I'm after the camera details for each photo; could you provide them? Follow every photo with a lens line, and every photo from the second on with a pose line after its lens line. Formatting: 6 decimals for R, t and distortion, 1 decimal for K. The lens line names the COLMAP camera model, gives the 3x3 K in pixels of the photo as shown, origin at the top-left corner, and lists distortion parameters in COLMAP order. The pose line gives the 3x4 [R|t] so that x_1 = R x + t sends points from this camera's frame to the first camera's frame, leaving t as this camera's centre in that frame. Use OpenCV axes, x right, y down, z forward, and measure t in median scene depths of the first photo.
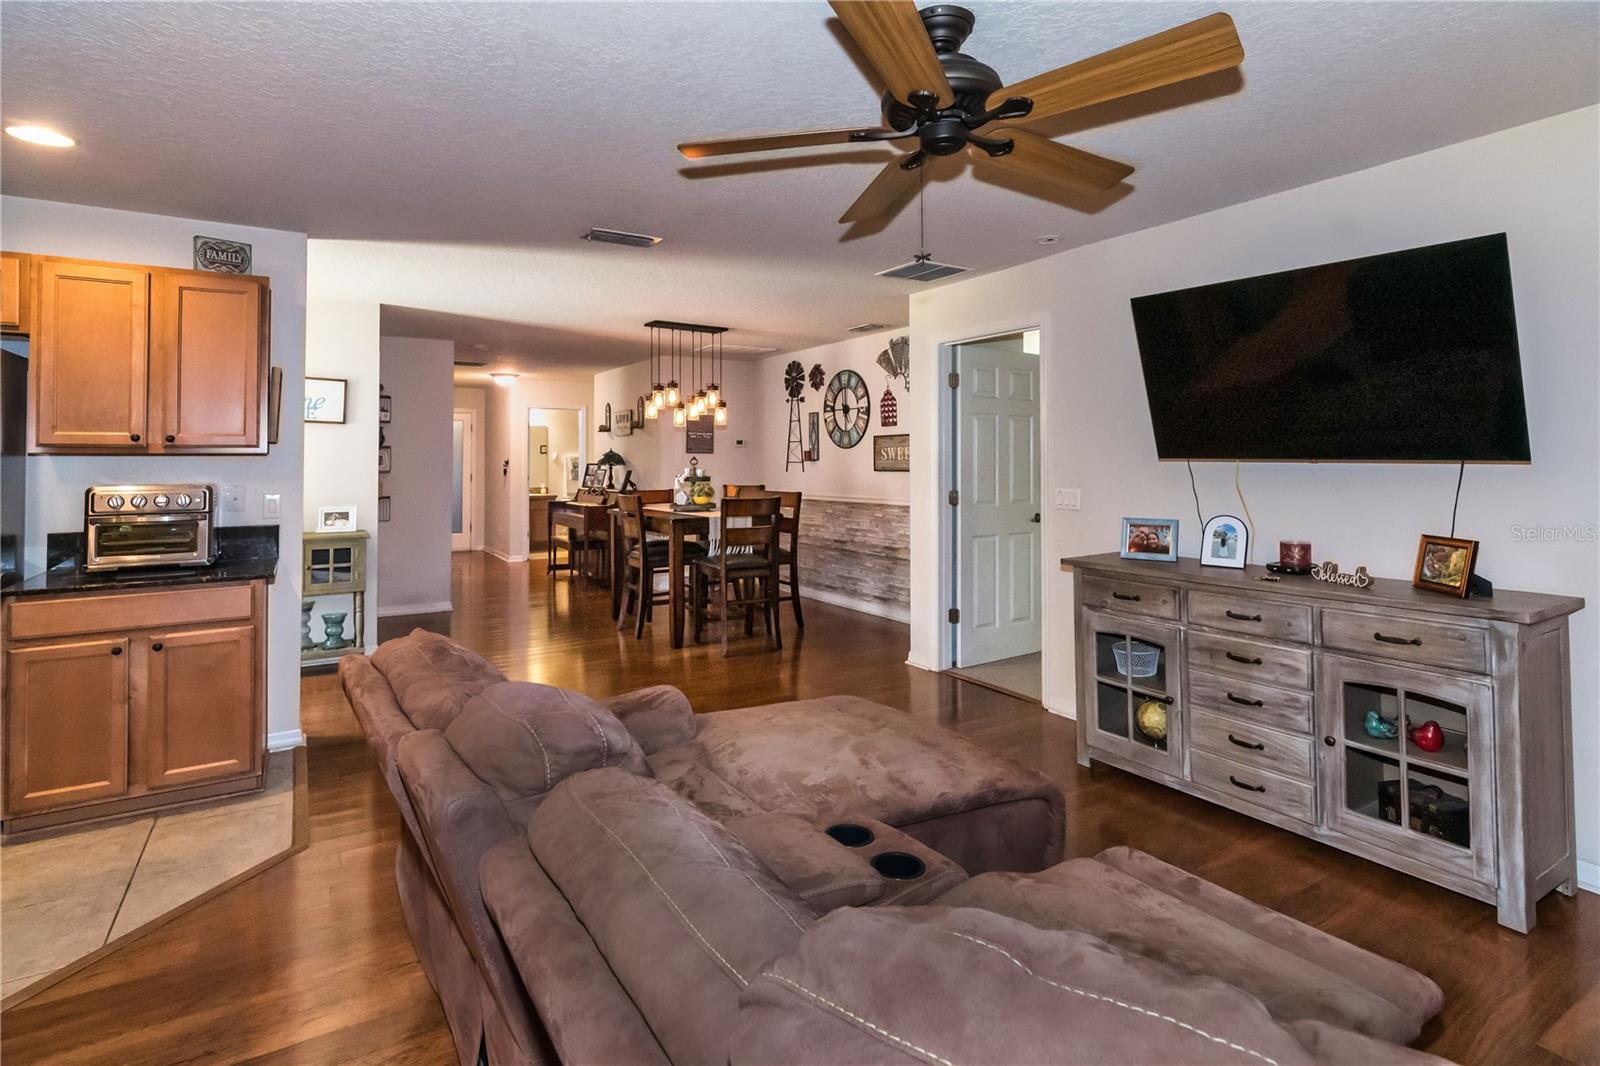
lens RADIAL K [[802.8, 0, 851.1], [0, 802.8, 451.6], [0, 0, 1]] dist [0.002016, 0.001402]
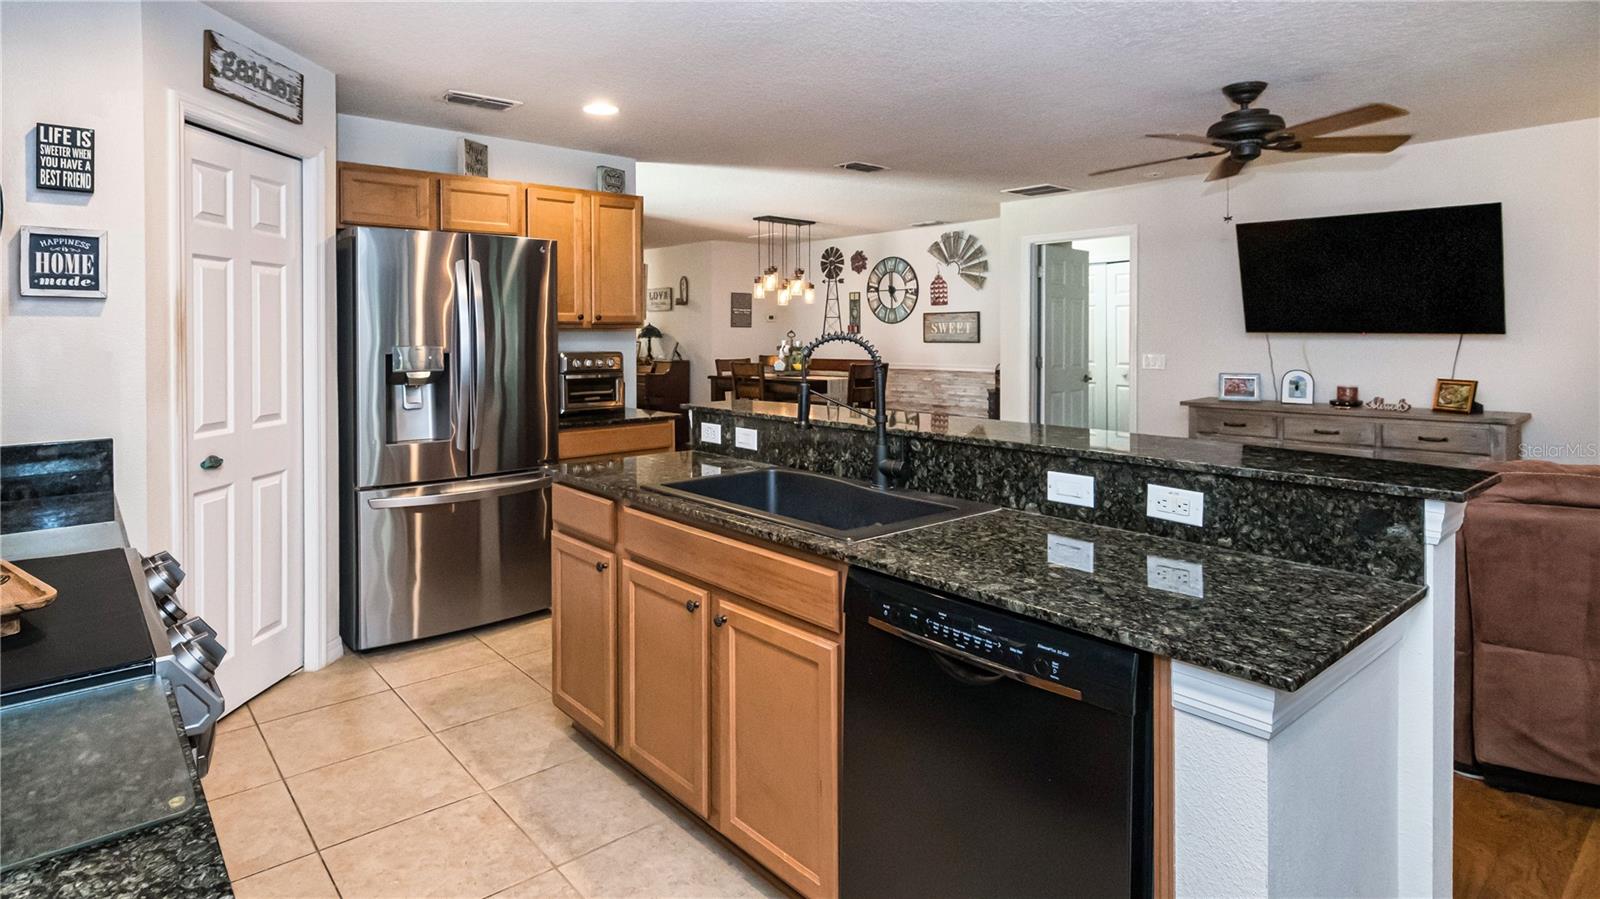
lens RADIAL K [[834.6, 0, 794.3], [0, 834.6, 353.8], [0, 0, 1]] dist [0.013244, 0.000318]
pose [[0.990066, -0.002710, 0.140574, -0.341625], [-0.002354, 0.999355, 0.035844, -0.003073], [-0.140581, -0.035819, 0.989421, -0.212941]]
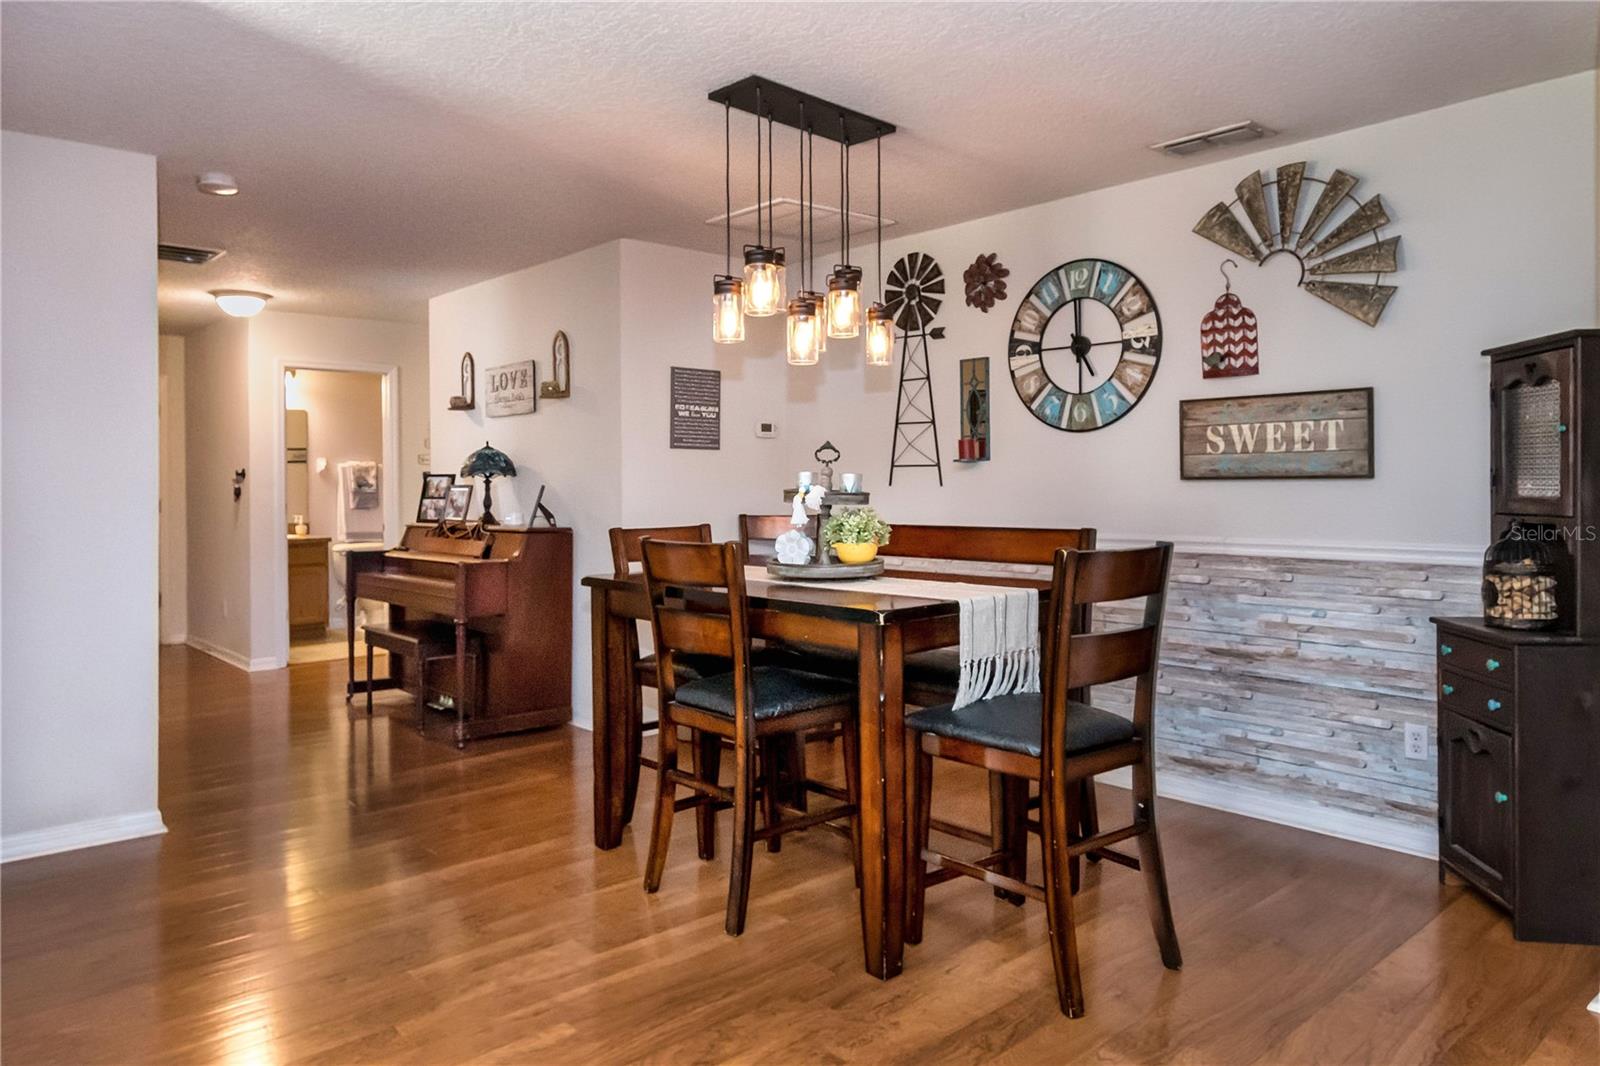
lens RADIAL K [[1035.3, 0, 784.3], [0, 1035.3, 497.8], [0, 0, 1]] dist [-0.008711, -0.000162]
pose [[0.991149, -0.003478, 0.132707, -0.266098], [0.000616, 0.999766, 0.021604, 0.021765], [-0.132751, -0.021331, 0.990920, 0.465741]]
